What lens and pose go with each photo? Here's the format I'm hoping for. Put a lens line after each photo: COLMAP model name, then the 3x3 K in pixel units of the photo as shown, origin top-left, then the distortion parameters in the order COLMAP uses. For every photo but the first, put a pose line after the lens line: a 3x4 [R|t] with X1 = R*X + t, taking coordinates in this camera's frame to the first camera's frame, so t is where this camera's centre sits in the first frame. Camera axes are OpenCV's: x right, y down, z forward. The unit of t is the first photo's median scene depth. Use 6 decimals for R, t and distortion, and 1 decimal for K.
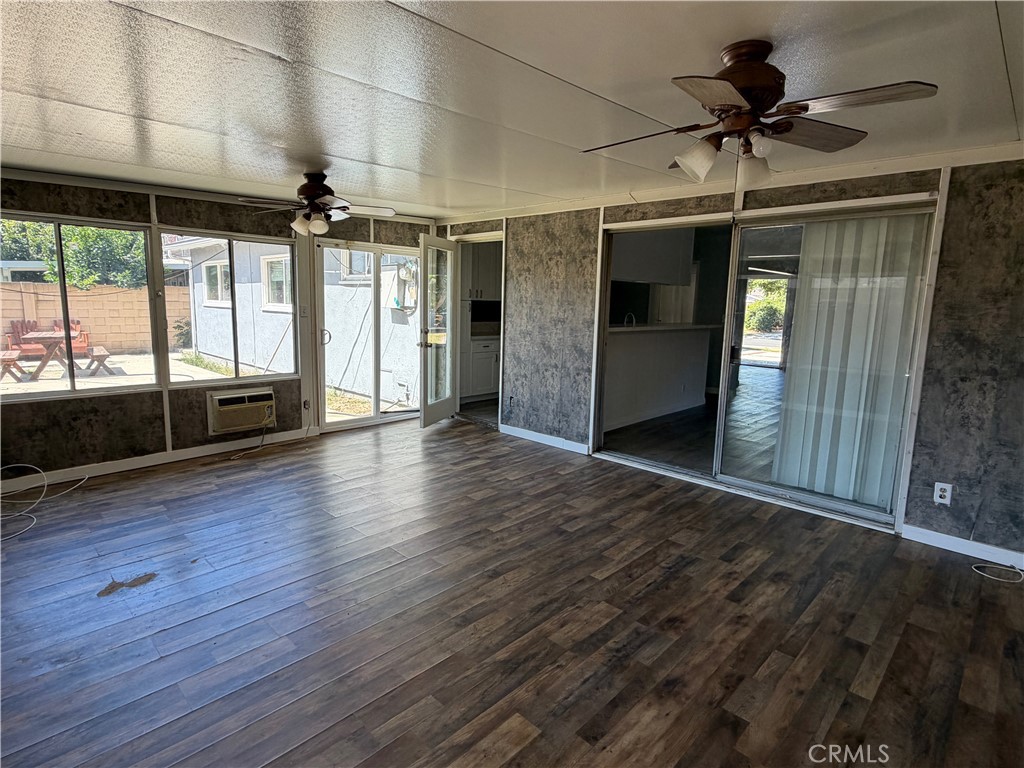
lens RADIAL K [[537.1, 0, 511.2], [0, 537.1, 389.9], [0, 0, 1]] dist [-0.000817, 0.001293]
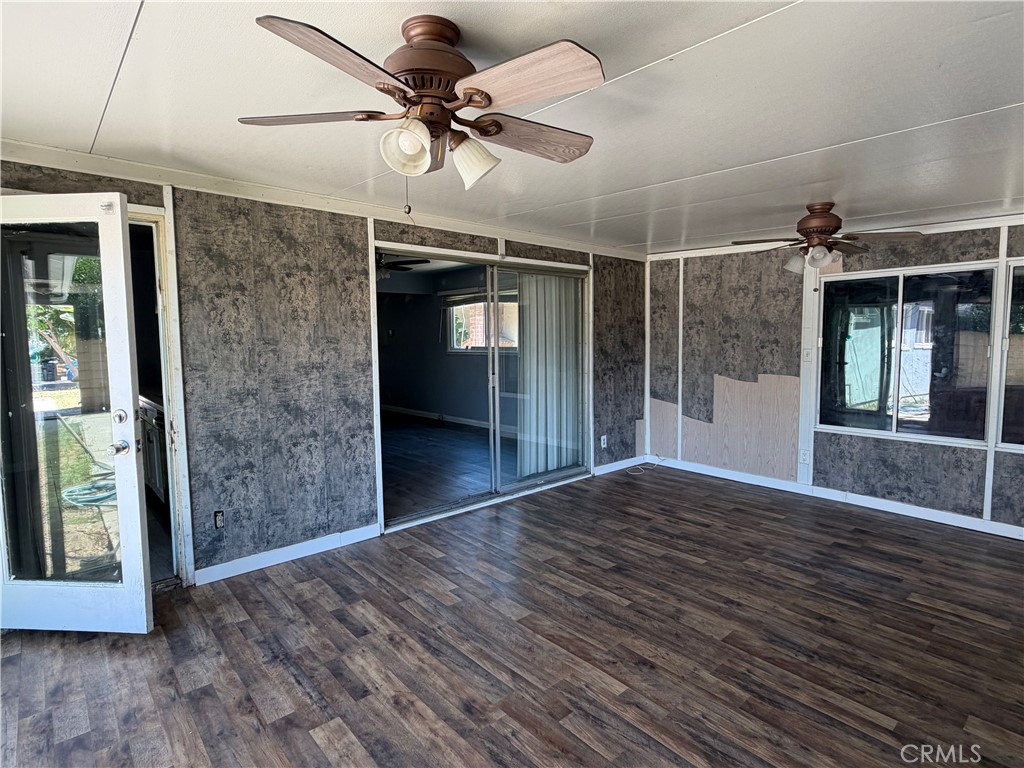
lens RADIAL K [[537.1, 0, 511.7], [0, 537.1, 387.6], [0, 0, 1]] dist [-0.000817, 0.001293]
pose [[0.072528, -0.115429, 0.990664, -0.704228], [0.175615, 0.979239, 0.101241, -0.158518], [-0.981784, 0.166633, 0.091293, 0.865495]]
